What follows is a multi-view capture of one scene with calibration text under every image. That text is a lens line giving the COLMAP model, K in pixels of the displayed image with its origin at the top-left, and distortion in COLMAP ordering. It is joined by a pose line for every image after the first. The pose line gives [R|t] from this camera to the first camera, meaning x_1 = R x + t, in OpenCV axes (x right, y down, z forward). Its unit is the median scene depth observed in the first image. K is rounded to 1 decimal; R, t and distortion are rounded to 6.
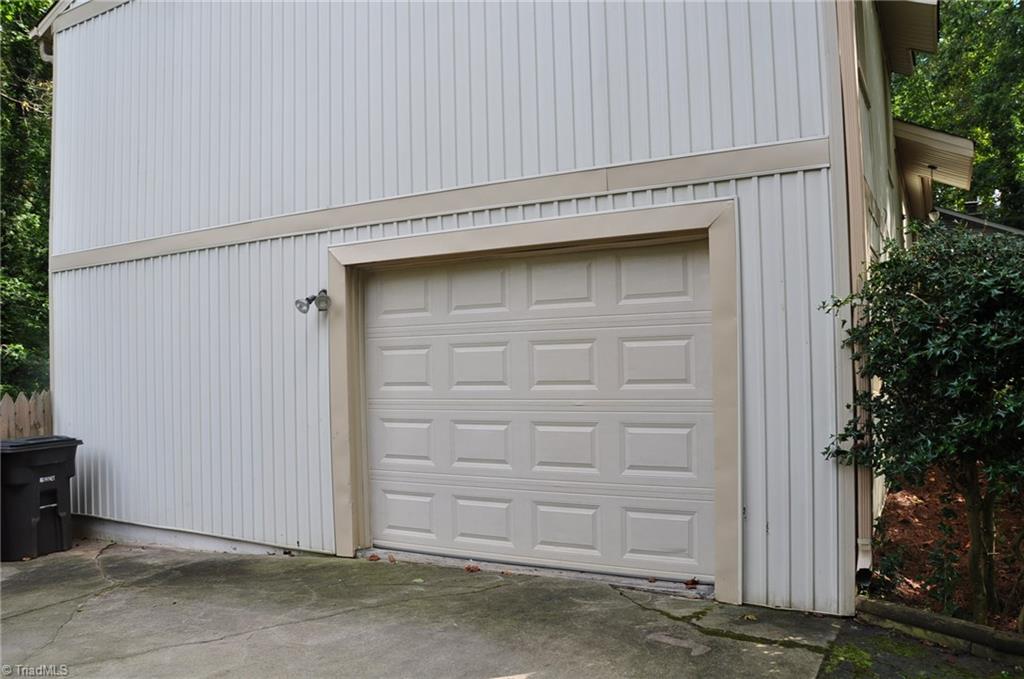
lens RADIAL K [[797.0, 0, 512.0], [0, 797.0, 339.5], [0, 0, 1]] dist [-0.157597, 0.118693]
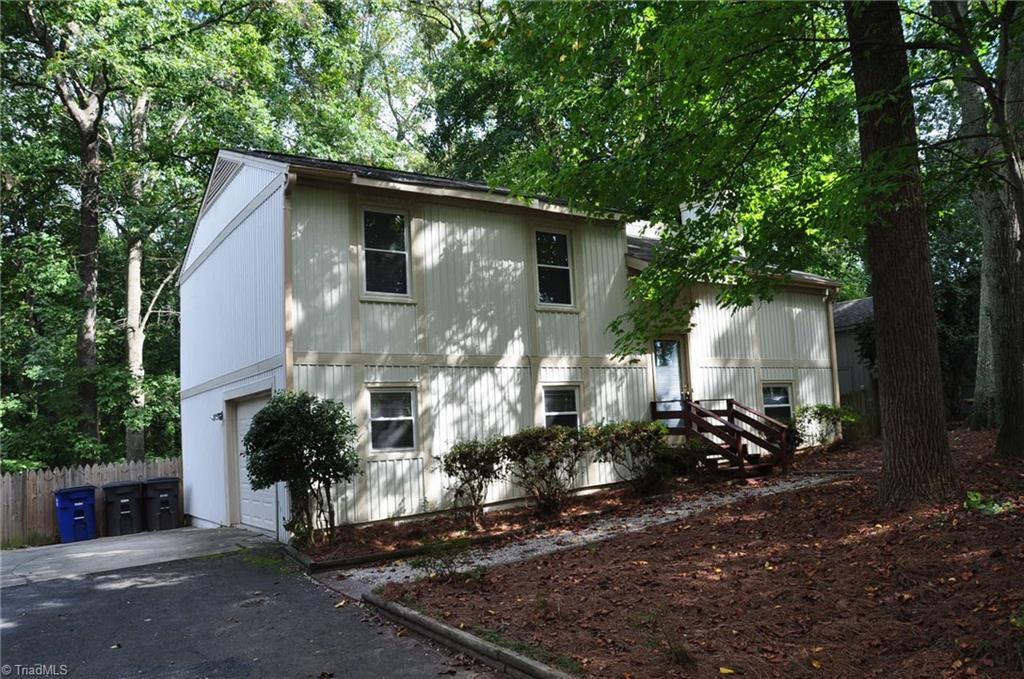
lens RADIAL K [[797.0, 0, 512.0], [0, 797.0, 339.5], [0, 0, 1]] dist [-0.157597, 0.118693]
pose [[0.892521, -0.084363, -0.443046, 1.343253], [0.057196, 0.995590, -0.074355, -0.045092], [0.447365, 0.041023, 0.893410, -0.581616]]
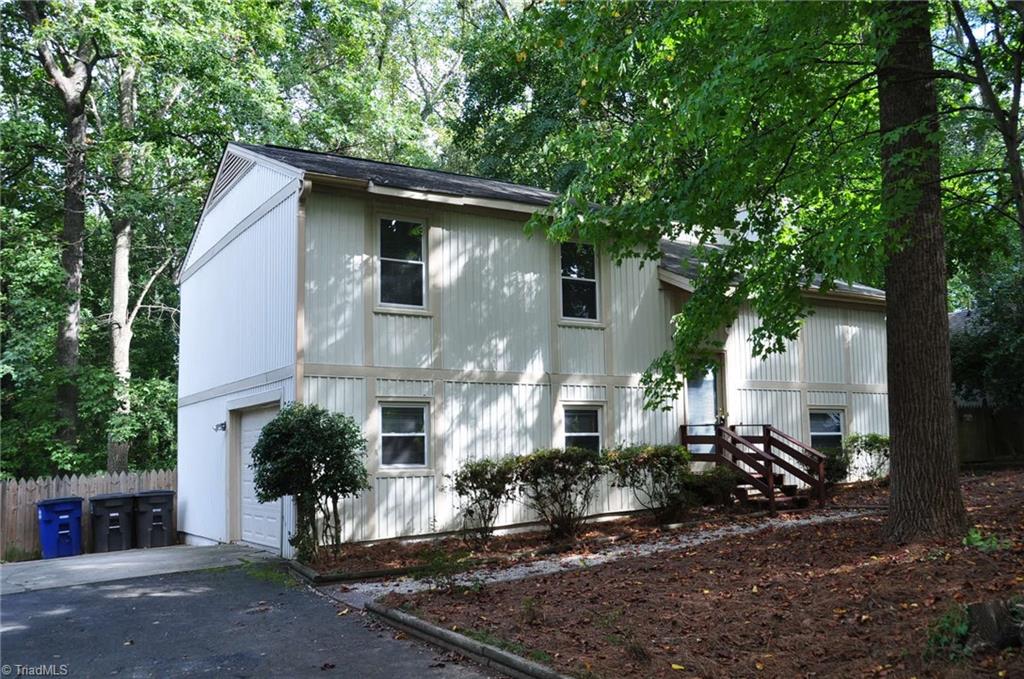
lens RADIAL K [[945.6, 0, 512.0], [0, 945.6, 339.5], [0, 0, 1]] dist [-0.098272, 0.153489]
pose [[0.873076, -0.061729, -0.483660, 1.498725], [0.025522, 0.996379, -0.081097, -0.048691], [0.486915, 0.058460, 0.871491, -0.774830]]
